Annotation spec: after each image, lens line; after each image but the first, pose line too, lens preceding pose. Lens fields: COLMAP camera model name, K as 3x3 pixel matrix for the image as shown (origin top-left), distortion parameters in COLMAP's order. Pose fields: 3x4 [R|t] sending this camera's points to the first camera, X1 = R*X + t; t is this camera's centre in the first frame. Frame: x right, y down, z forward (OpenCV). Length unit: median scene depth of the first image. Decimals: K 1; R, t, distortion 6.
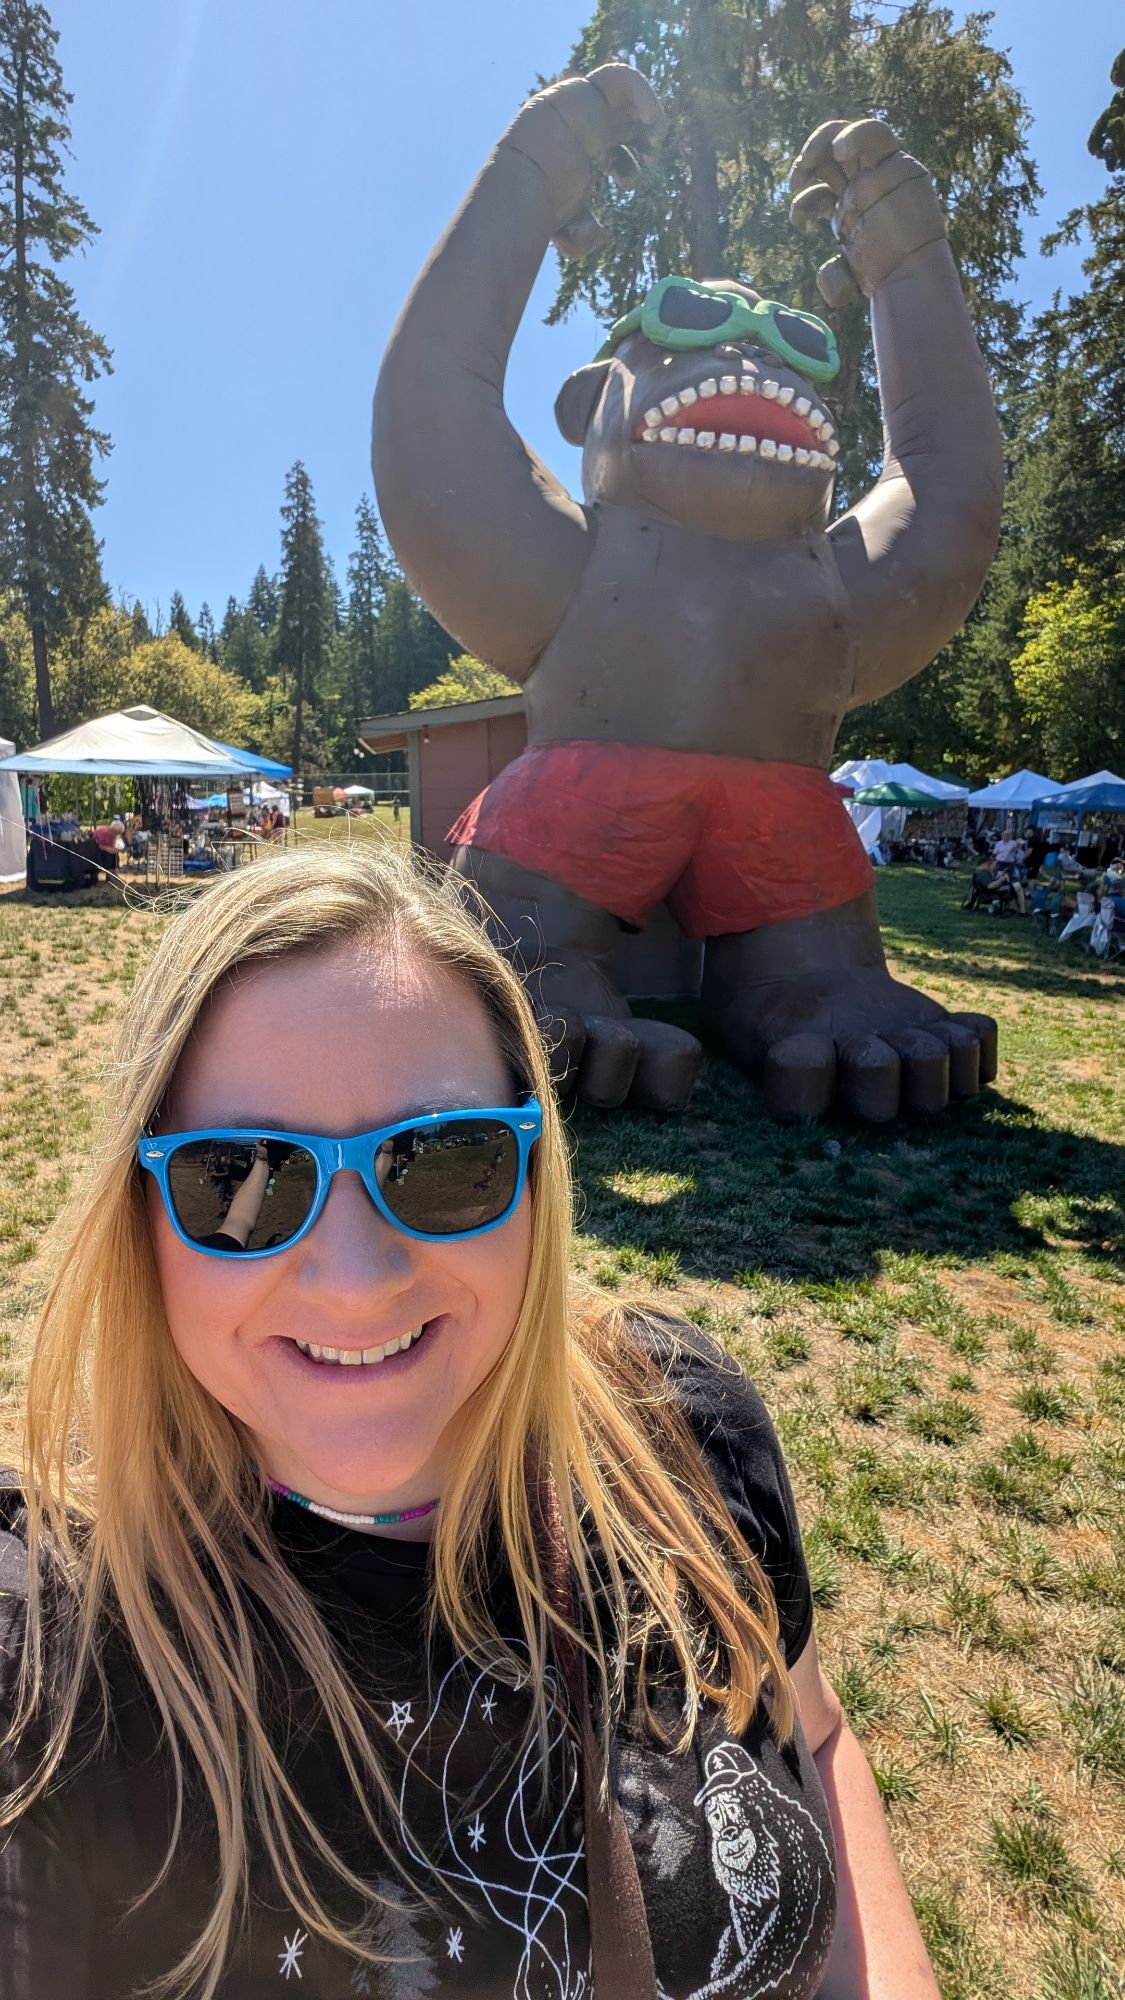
lens RADIAL K [[1070.2, 0, 562.5], [0, 1070.2, 1000.0], [0, 0, 1]] dist [-0.043856, 0.026417]
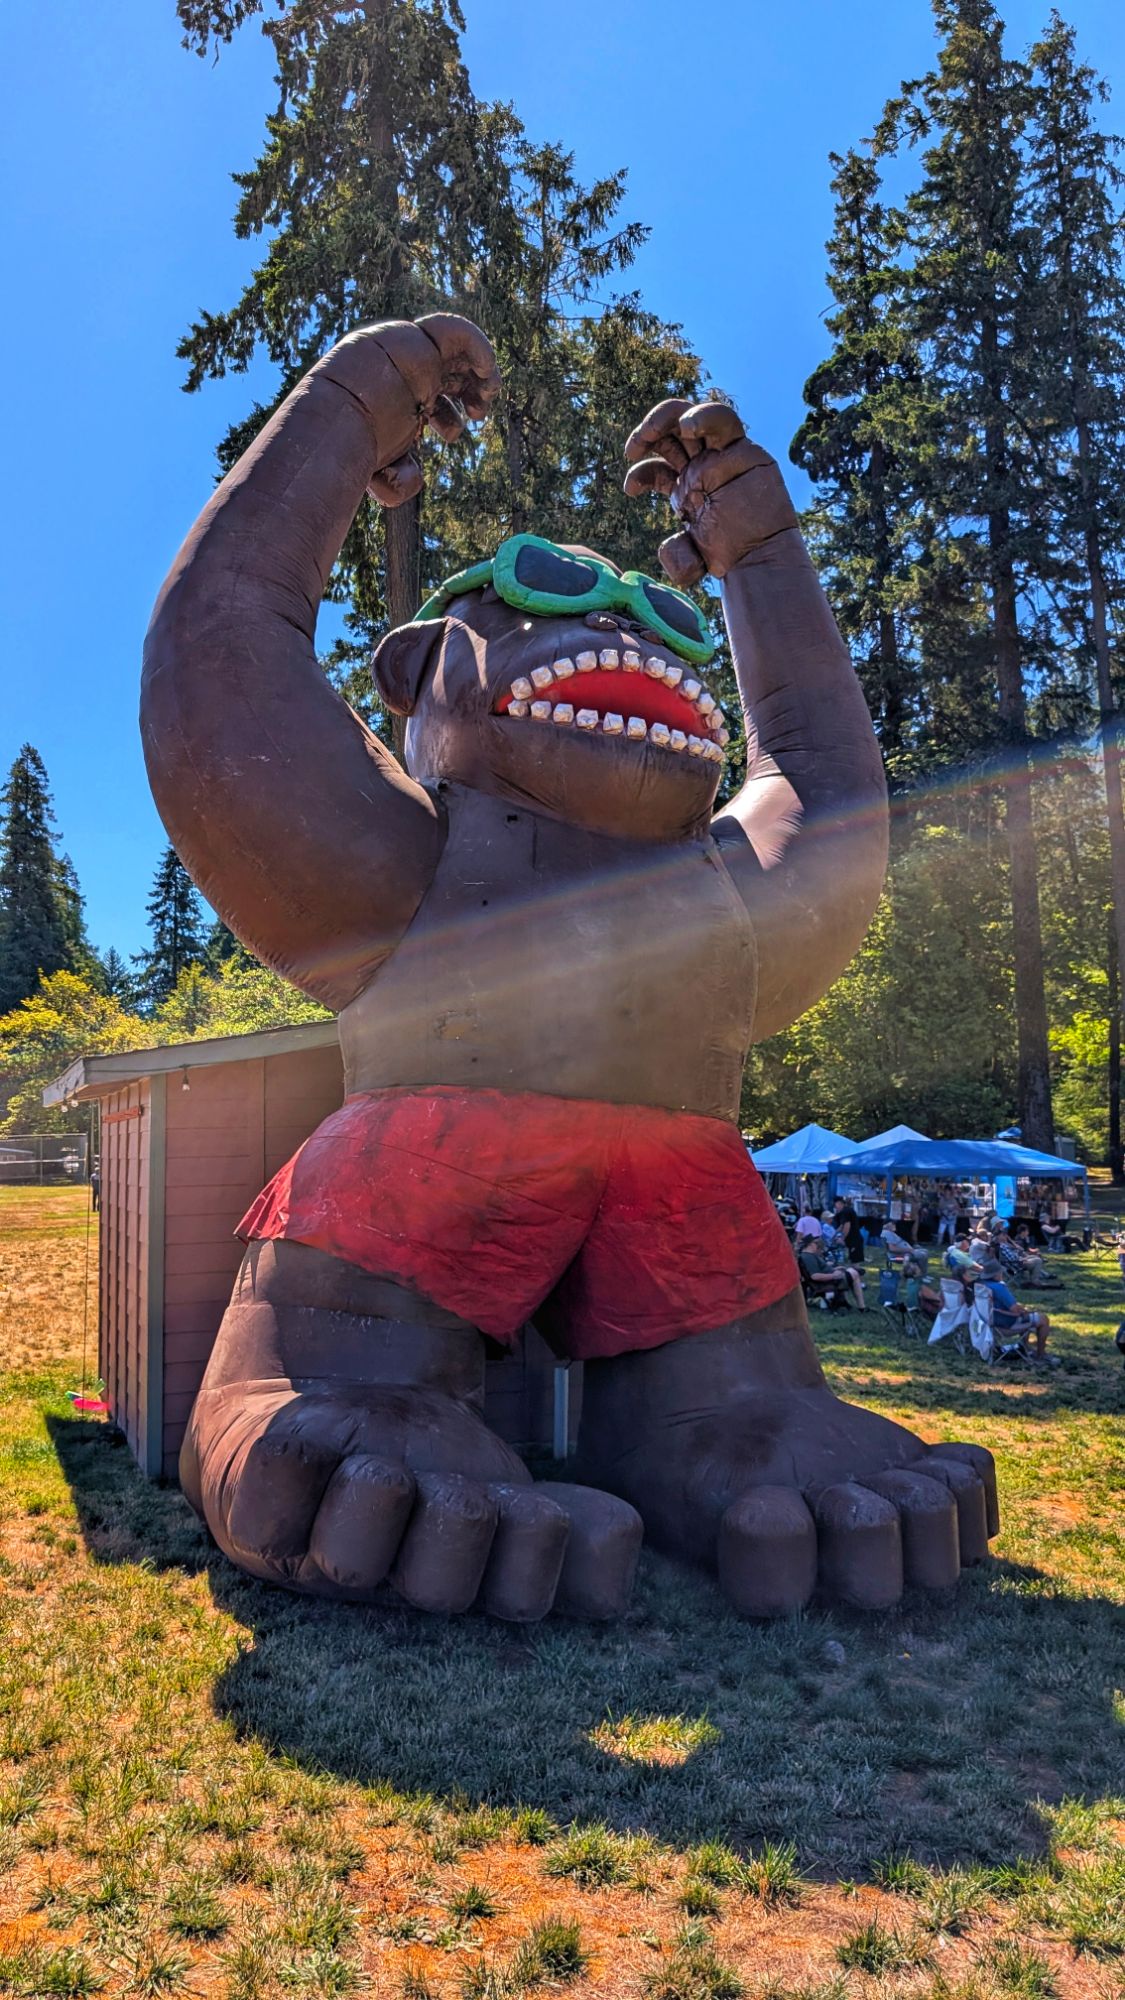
lens RADIAL K [[1476.8, 0, 562.5], [0, 1476.8, 1000.0], [0, 0, 1]] dist [-0.013476, -0.064382]
pose [[0.963547, 0.018571, 0.266893, -0.166931], [0.060840, 0.956241, -0.286185, -0.007732], [-0.260529, 0.291990, 0.920254, 0.038813]]
